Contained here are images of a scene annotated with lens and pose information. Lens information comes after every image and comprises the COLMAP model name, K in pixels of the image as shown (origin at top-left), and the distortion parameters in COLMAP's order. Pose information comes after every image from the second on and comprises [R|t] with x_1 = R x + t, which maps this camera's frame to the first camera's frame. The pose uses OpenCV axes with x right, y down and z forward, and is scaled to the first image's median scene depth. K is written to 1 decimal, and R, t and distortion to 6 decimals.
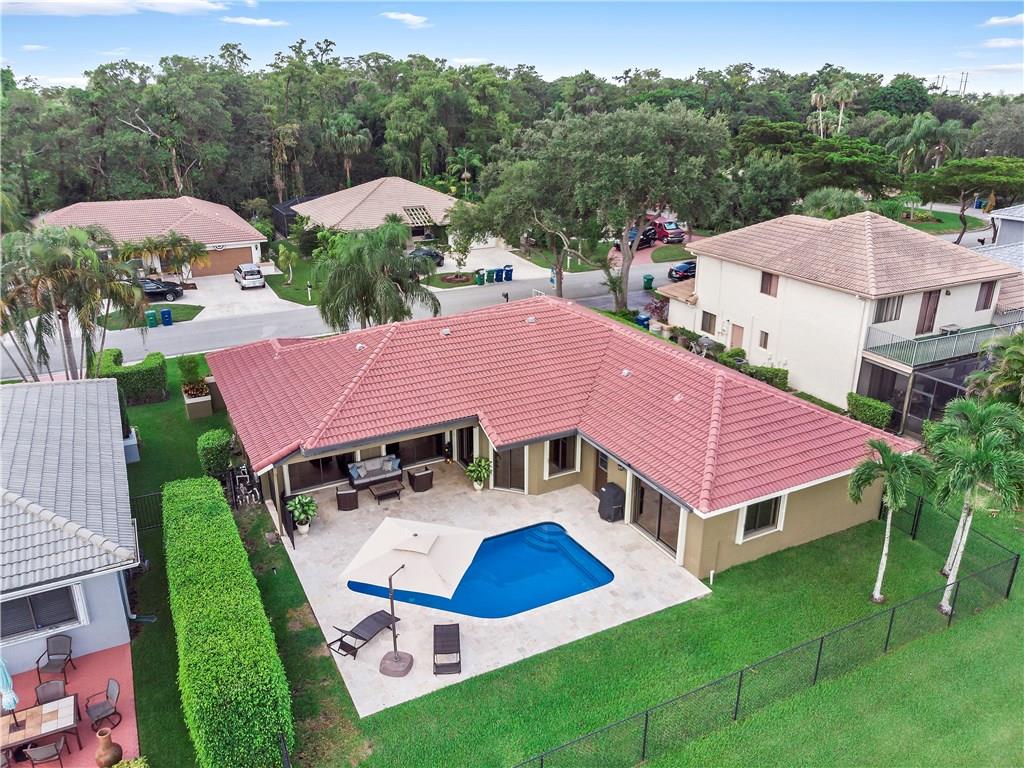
lens RADIAL K [[752.7, 0, 512.0], [0, 752.7, 384.0], [0, 0, 1]] dist [0.002124, 0.001052]
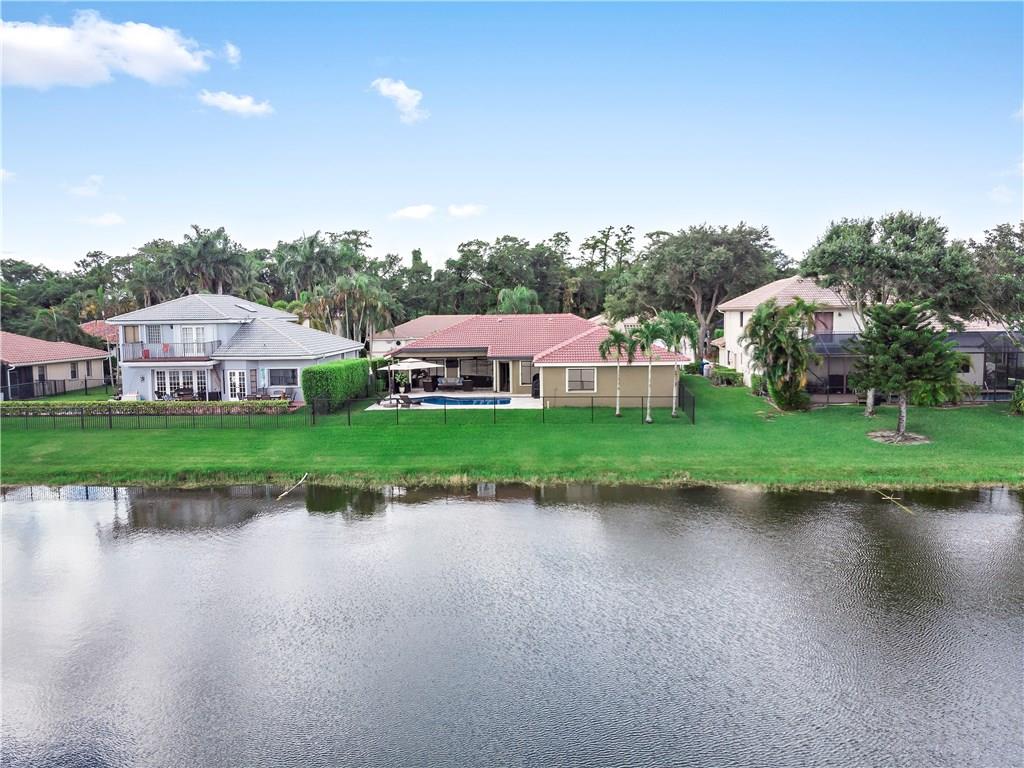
lens RADIAL K [[752.7, 0, 512.0], [0, 752.7, 384.0], [0, 0, 1]] dist [0.002124, 0.001052]
pose [[0.869998, 0.035052, -0.491808, 0.305113], [-0.160074, 0.963519, -0.214494, 0.169963], [0.466348, 0.265335, 0.843870, -0.191366]]
